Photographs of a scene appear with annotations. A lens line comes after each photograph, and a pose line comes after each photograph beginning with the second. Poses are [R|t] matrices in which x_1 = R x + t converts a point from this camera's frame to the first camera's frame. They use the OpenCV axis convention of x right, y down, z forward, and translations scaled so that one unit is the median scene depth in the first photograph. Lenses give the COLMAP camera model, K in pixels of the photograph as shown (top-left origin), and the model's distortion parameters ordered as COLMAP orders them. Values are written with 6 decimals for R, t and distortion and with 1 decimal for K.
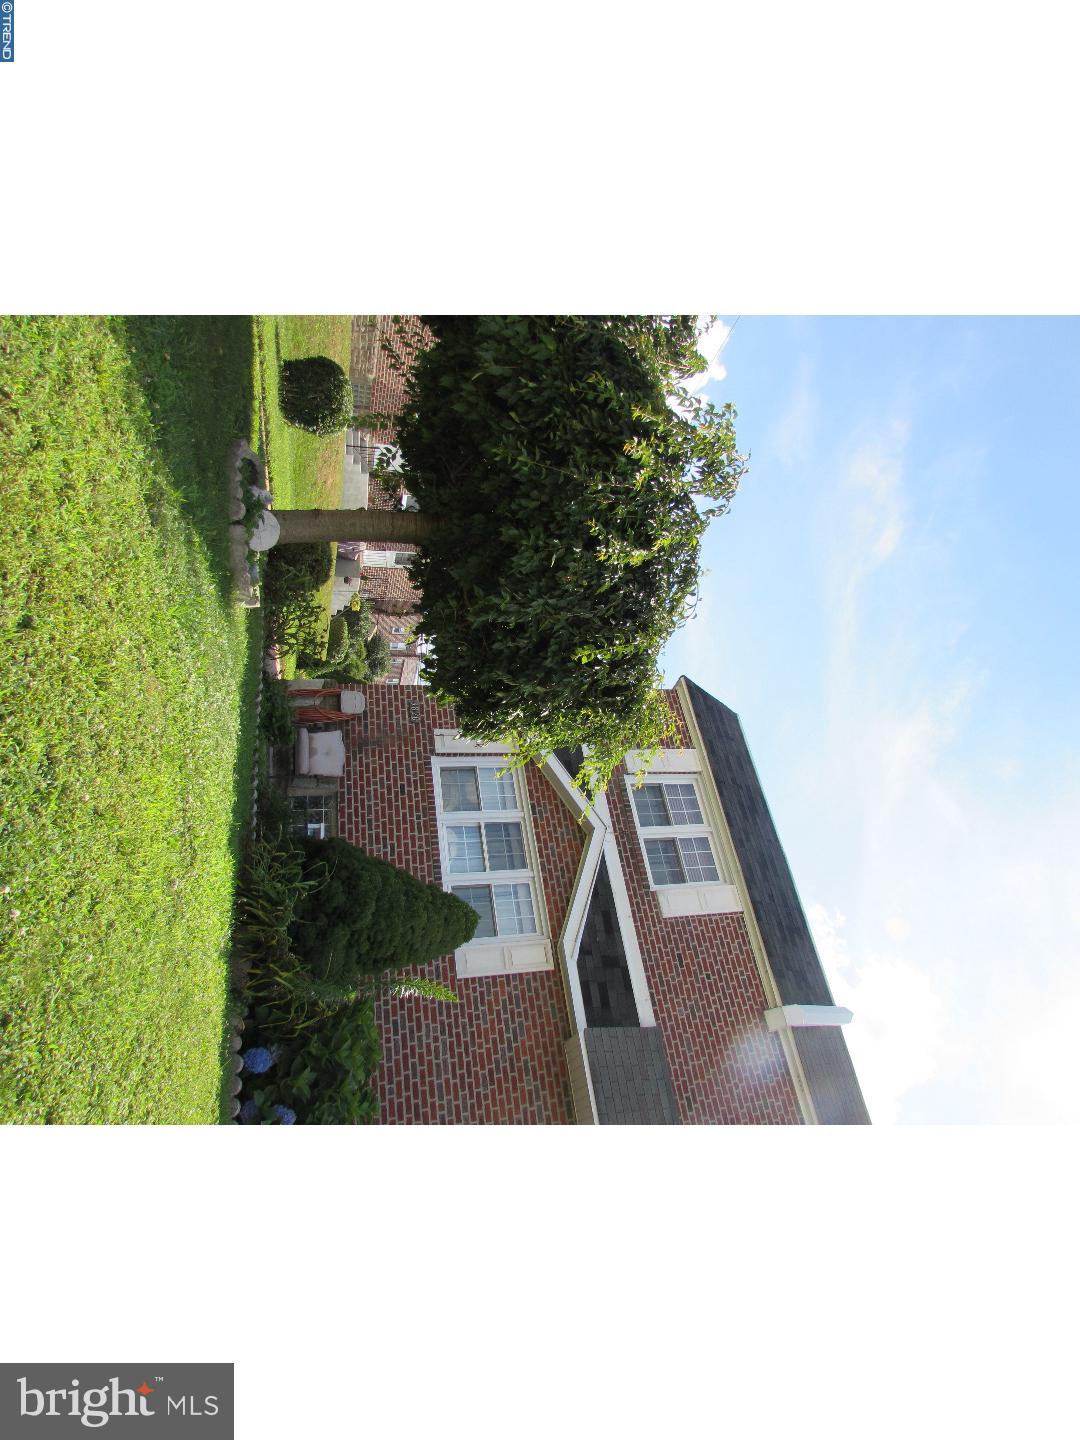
lens RADIAL K [[768.2, 0, 540.0], [0, 768.2, 720.0], [0, 0, 1]] dist [-0.020108, -0.000111]
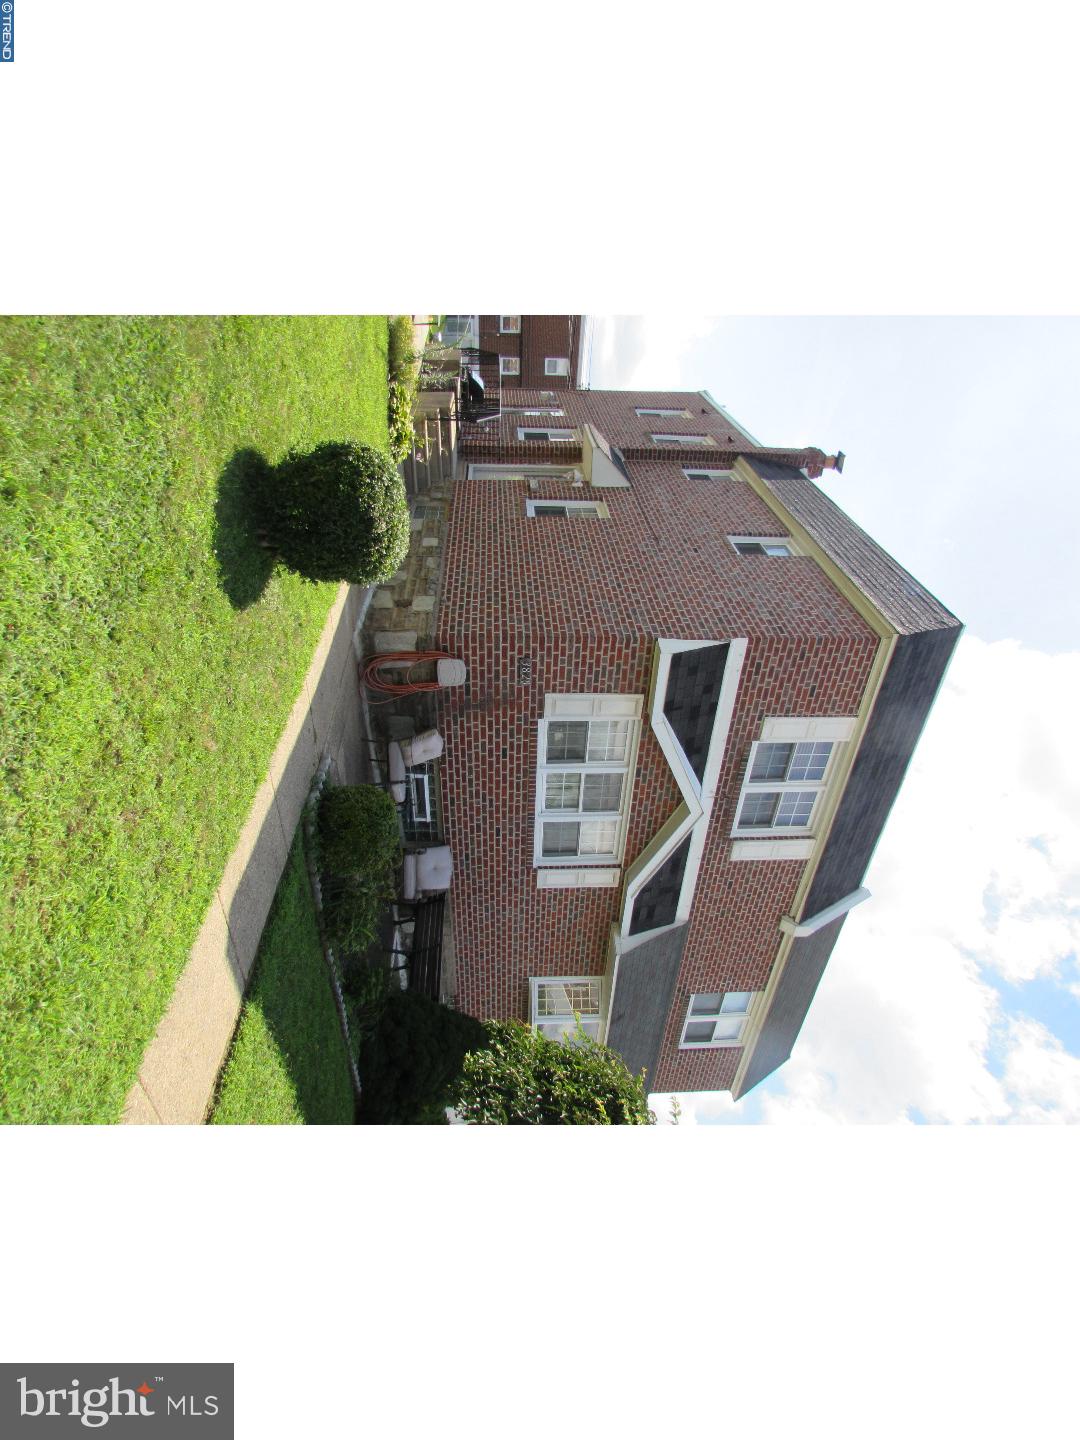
lens RADIAL K [[768.2, 0, 540.0], [0, 768.2, 720.0], [0, 0, 1]] dist [-0.020108, -0.000111]
pose [[0.965133, 0.257256, -0.048351, -0.099979], [-0.053203, 0.373646, 0.926044, -0.808902], [0.256297, -0.891183, 0.374305, 0.684623]]
